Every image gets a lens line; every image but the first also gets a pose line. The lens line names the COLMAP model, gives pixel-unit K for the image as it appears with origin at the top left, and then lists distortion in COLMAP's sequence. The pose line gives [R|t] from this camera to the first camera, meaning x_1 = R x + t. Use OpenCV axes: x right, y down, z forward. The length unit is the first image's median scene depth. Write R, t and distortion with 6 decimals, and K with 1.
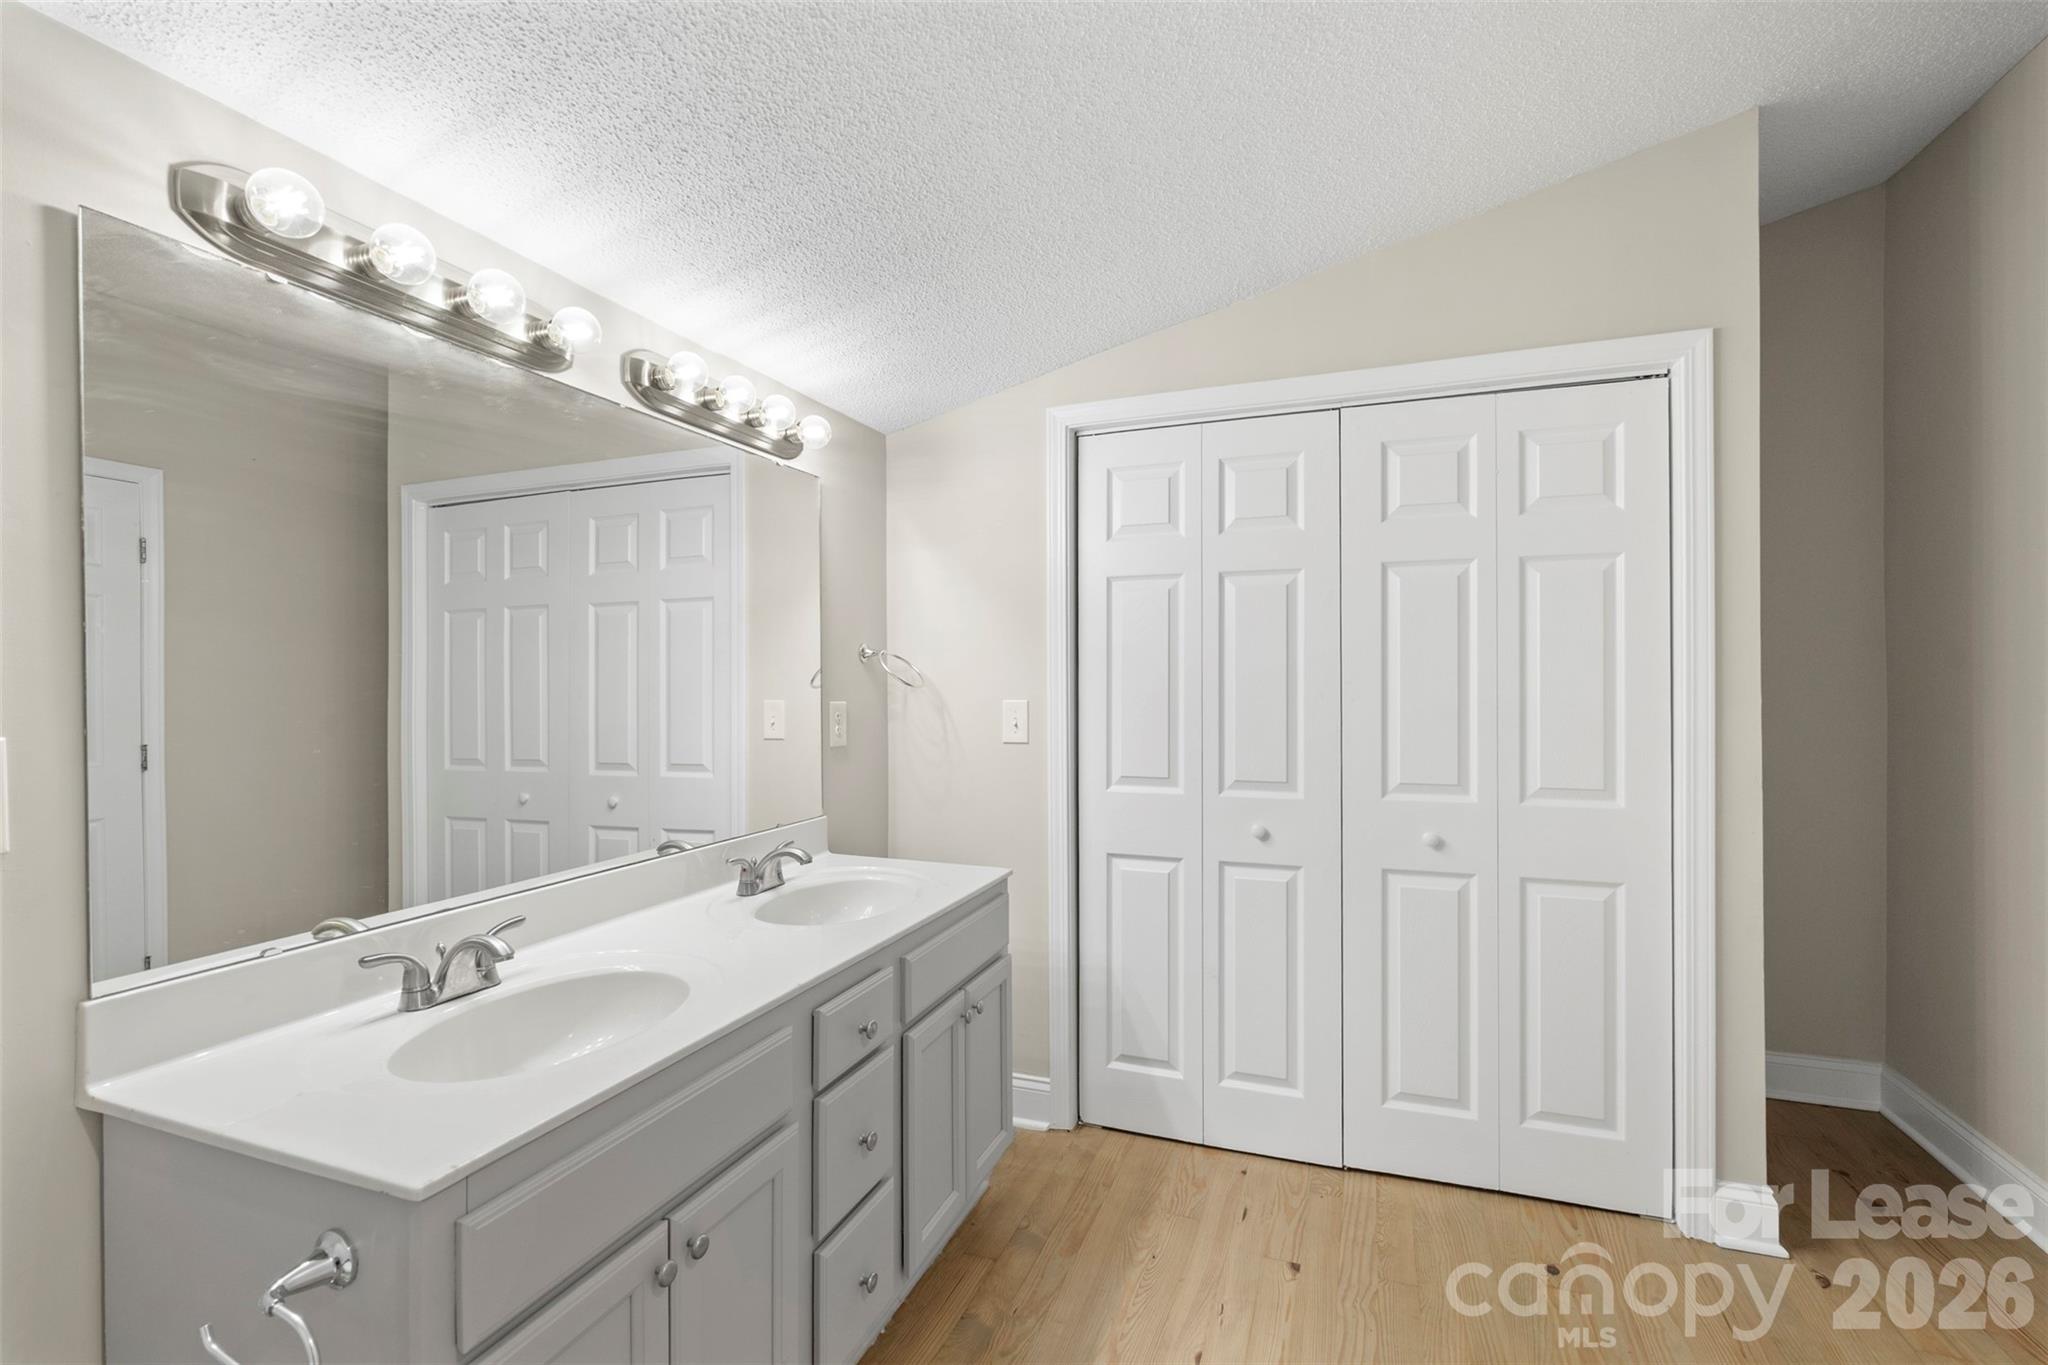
lens RADIAL K [[914.3, 0, 1029.0], [0, 914.3, 685.5], [0, 0, 1]] dist [-0.002960, -0.000809]
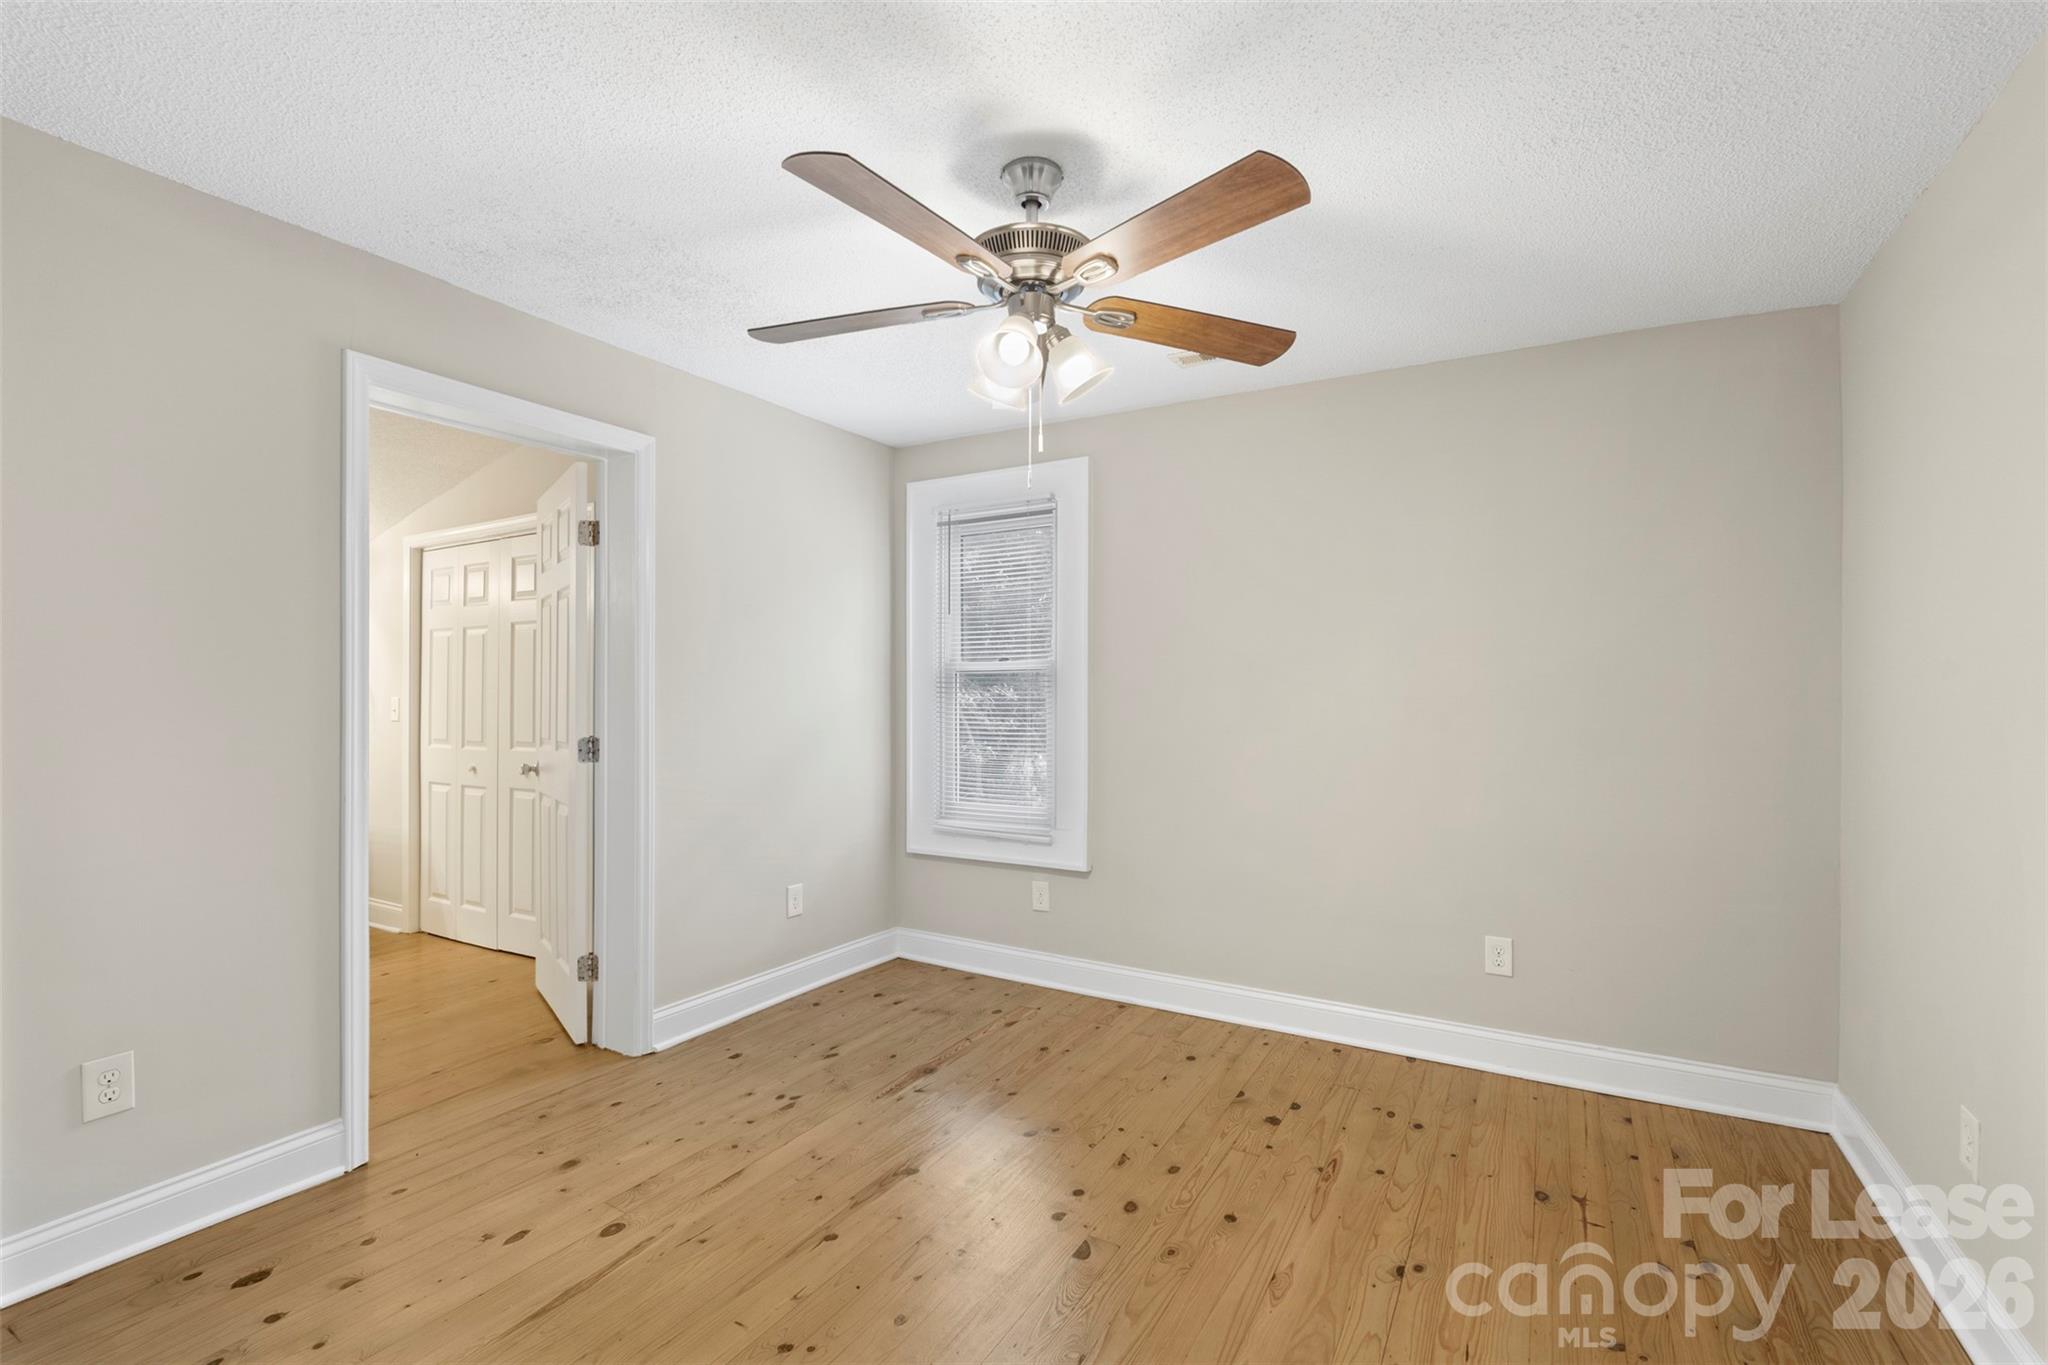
lens RADIAL K [[899.7, 0, 1032.5], [0, 899.7, 664.8], [0, 0, 1]] dist [-0.001346, -0.000087]
pose [[0.984612, -0.010205, -0.174455, 1.561090], [0.007962, 0.999876, -0.013556, -0.012416], [0.174572, 0.011958, 0.984572, -0.541387]]
